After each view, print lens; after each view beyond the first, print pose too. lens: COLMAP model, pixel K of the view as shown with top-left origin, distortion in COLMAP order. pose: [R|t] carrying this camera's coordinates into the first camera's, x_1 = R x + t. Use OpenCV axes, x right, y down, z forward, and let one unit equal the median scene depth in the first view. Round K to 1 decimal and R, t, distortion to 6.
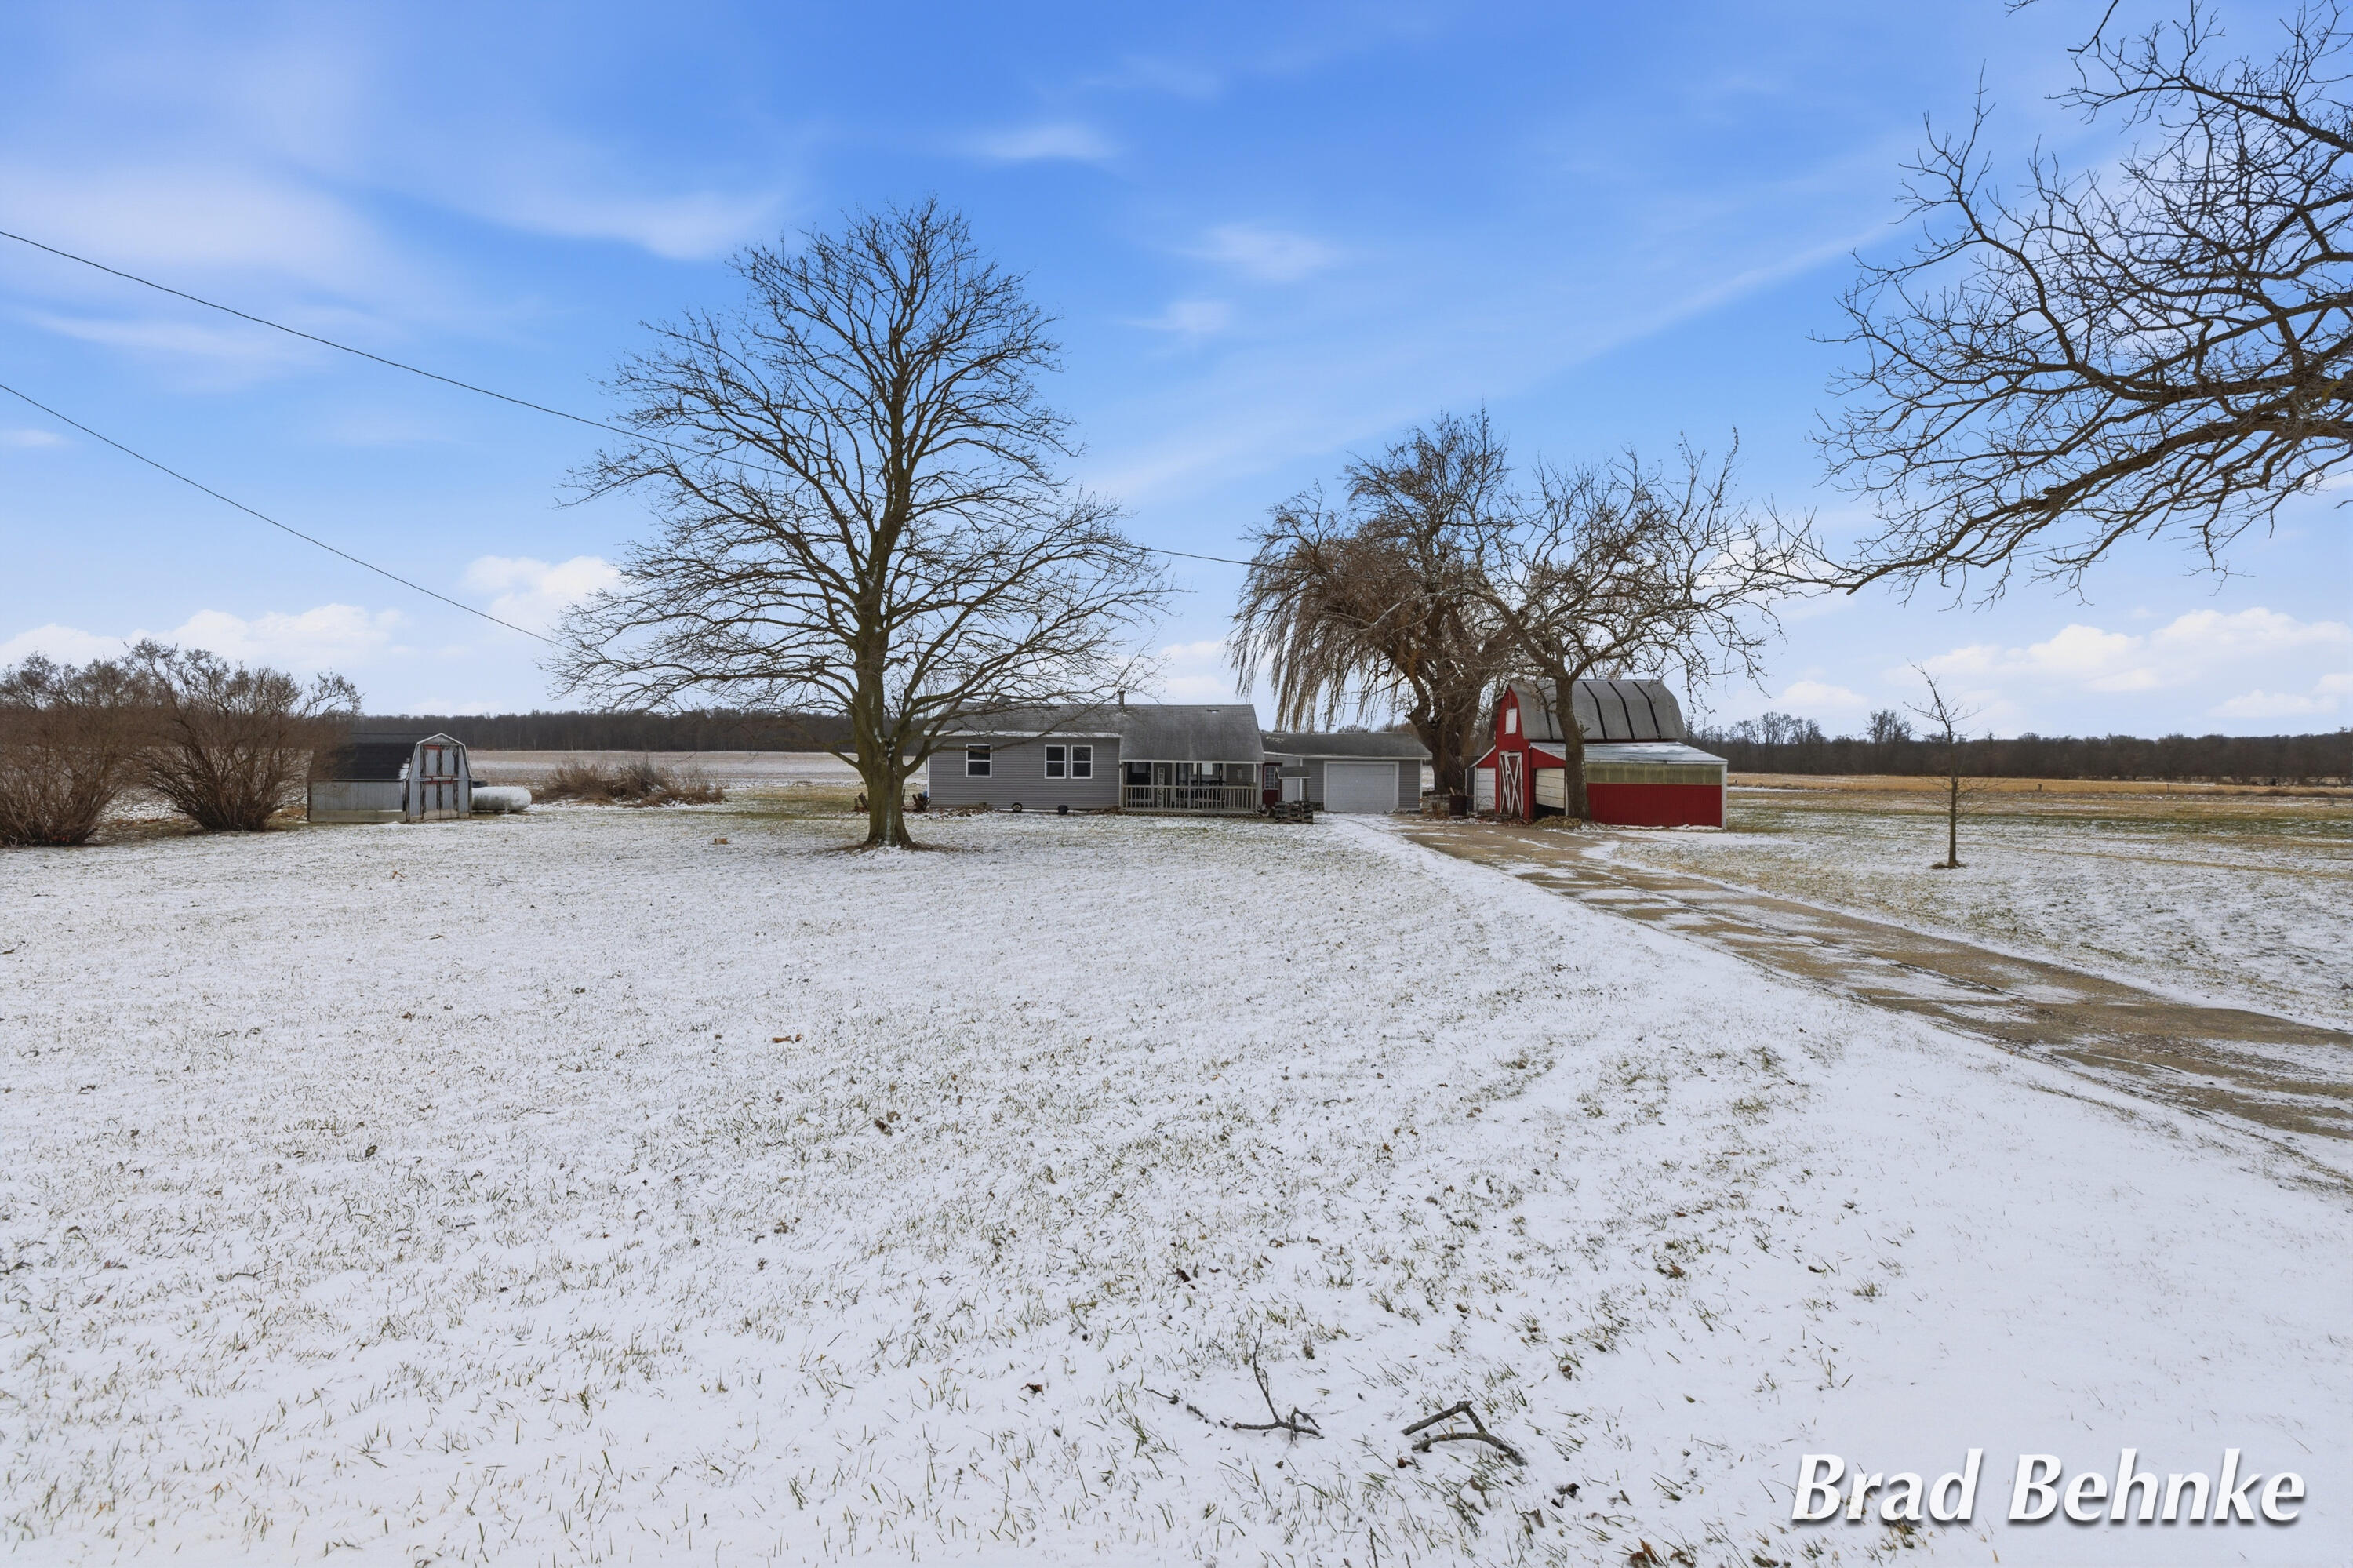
lens RADIAL K [[987.7, 0, 1181.0], [0, 987.7, 780.3], [0, 0, 1]] dist [-0.001446, -0.000052]
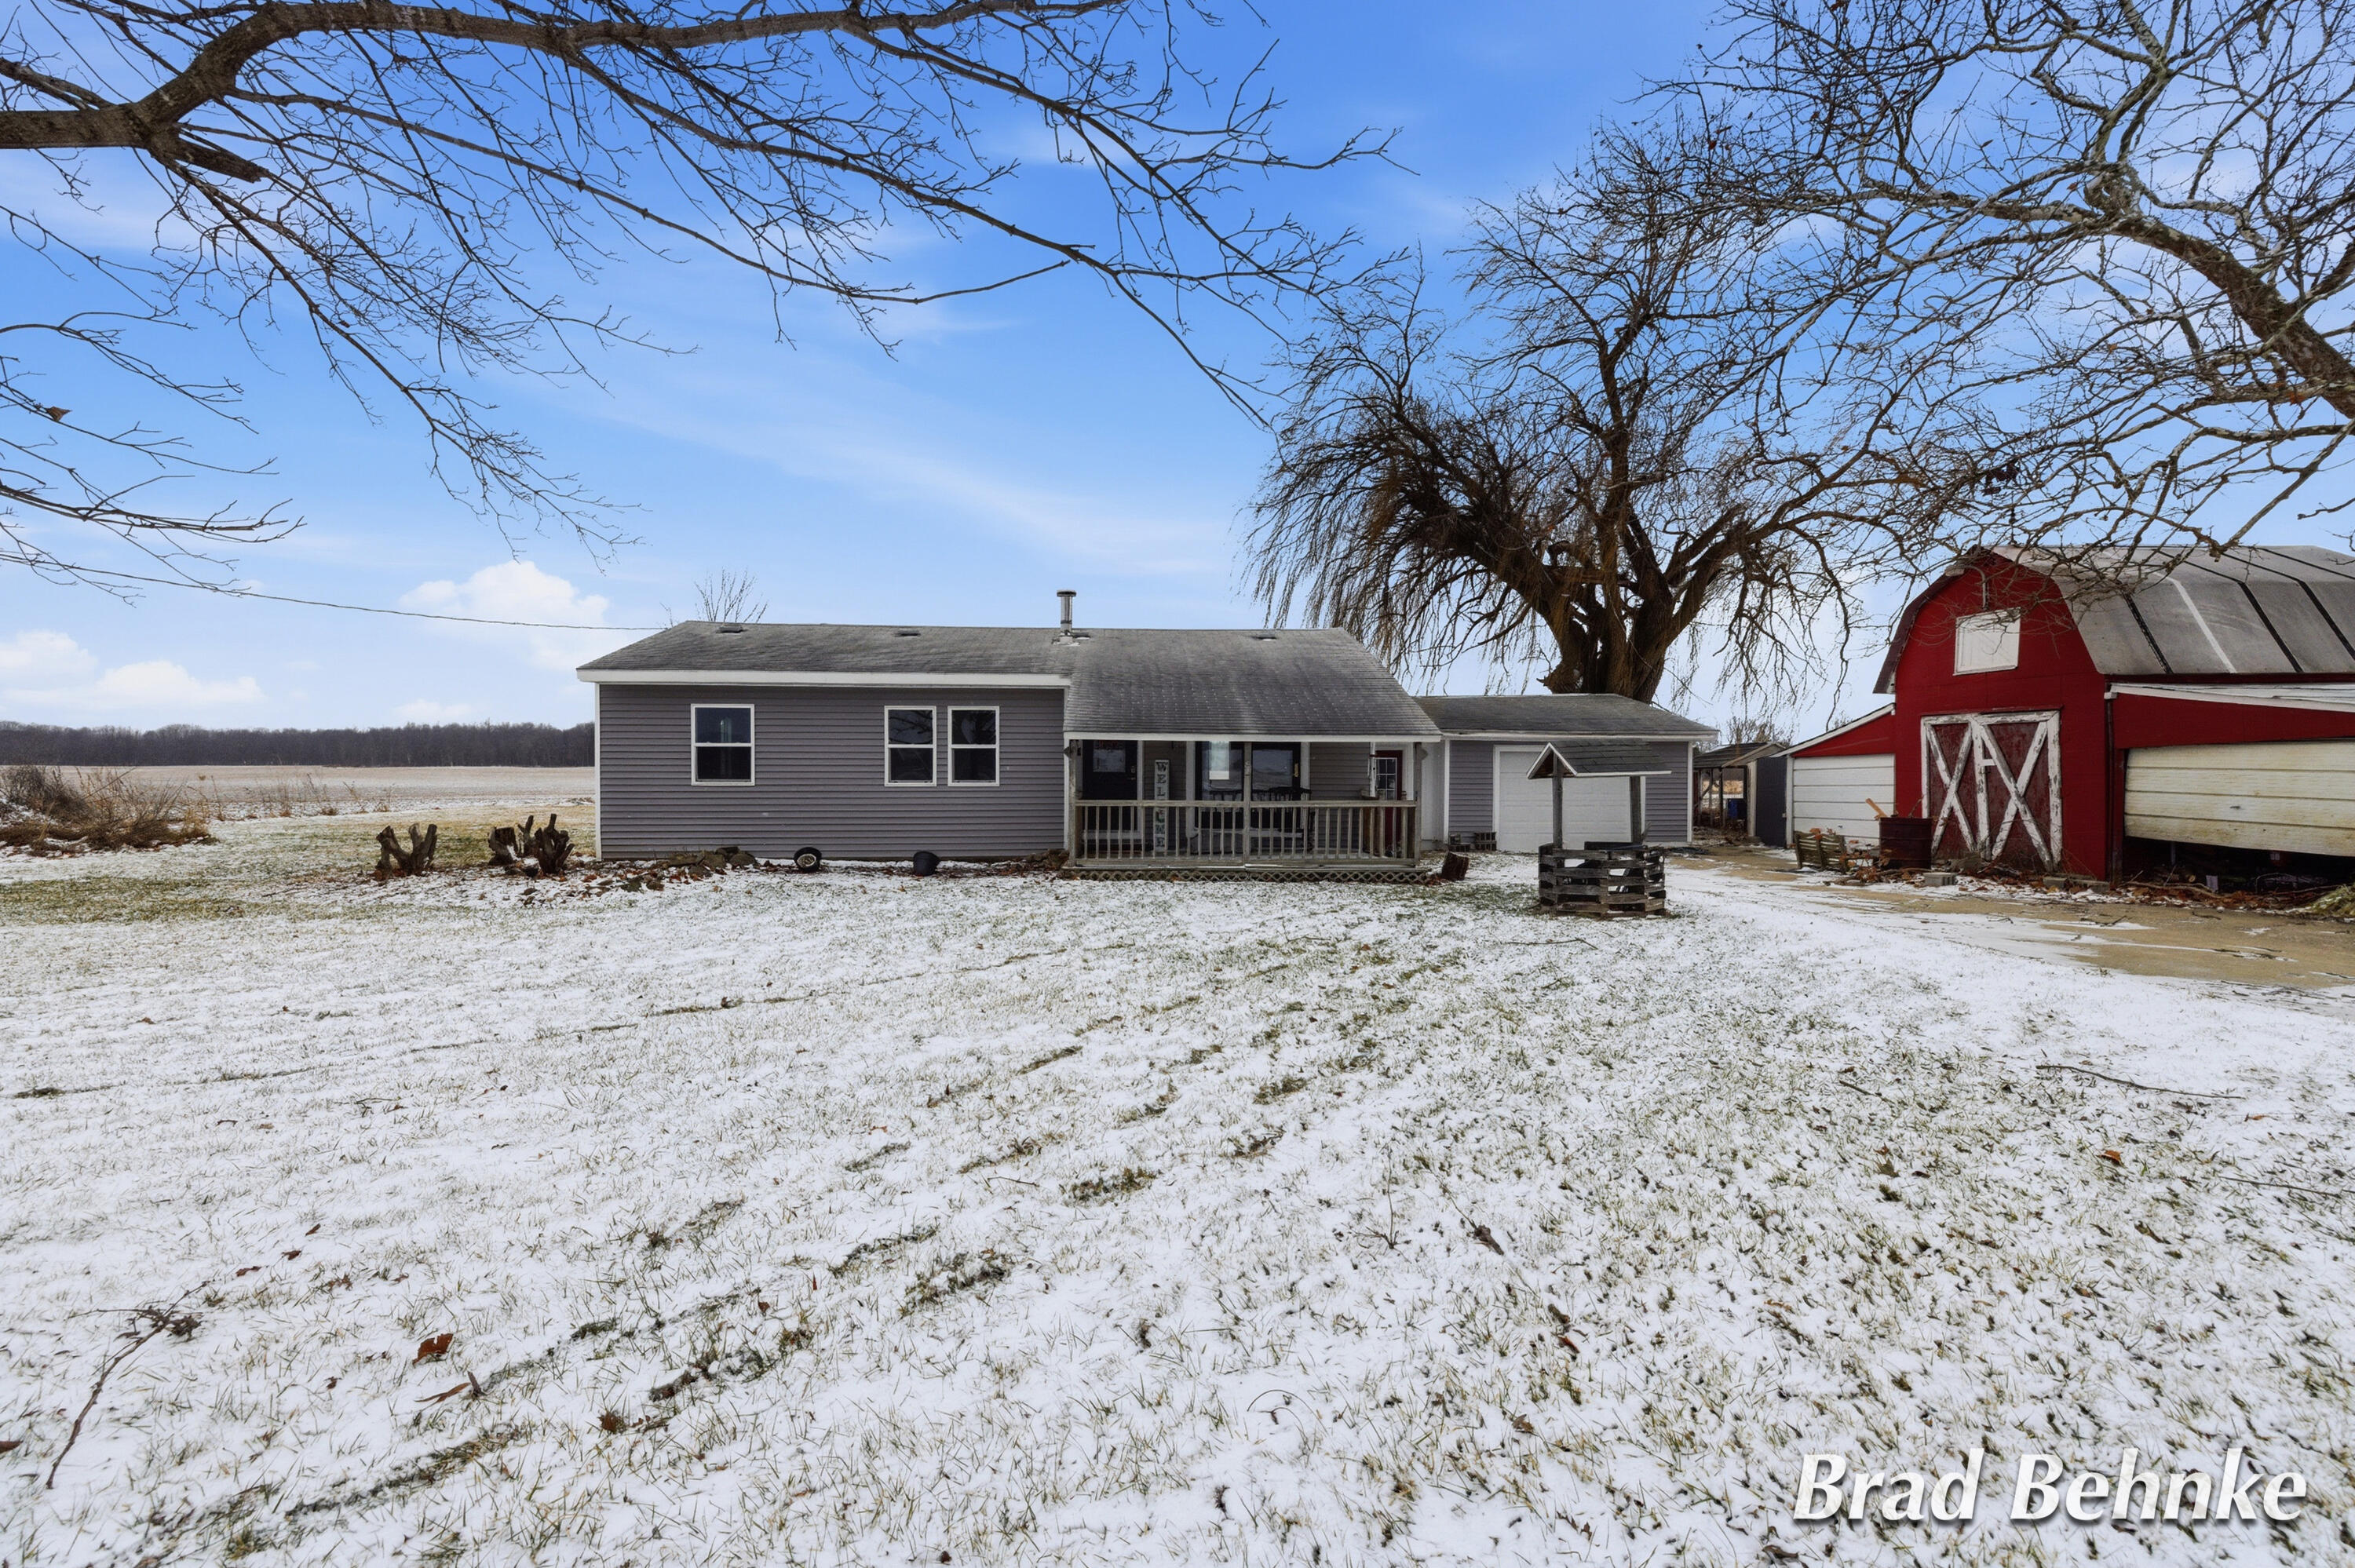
lens RADIAL K [[988.4, 0, 1169.6], [0, 988.4, 788.5], [0, 0, 1]] dist [-0.001446, -0.000052]
pose [[0.998643, -0.008686, 0.051347, -0.038414], [0.008968, 0.999946, -0.005254, 0.002479], [-0.051299, 0.005707, 0.998667, 0.568759]]
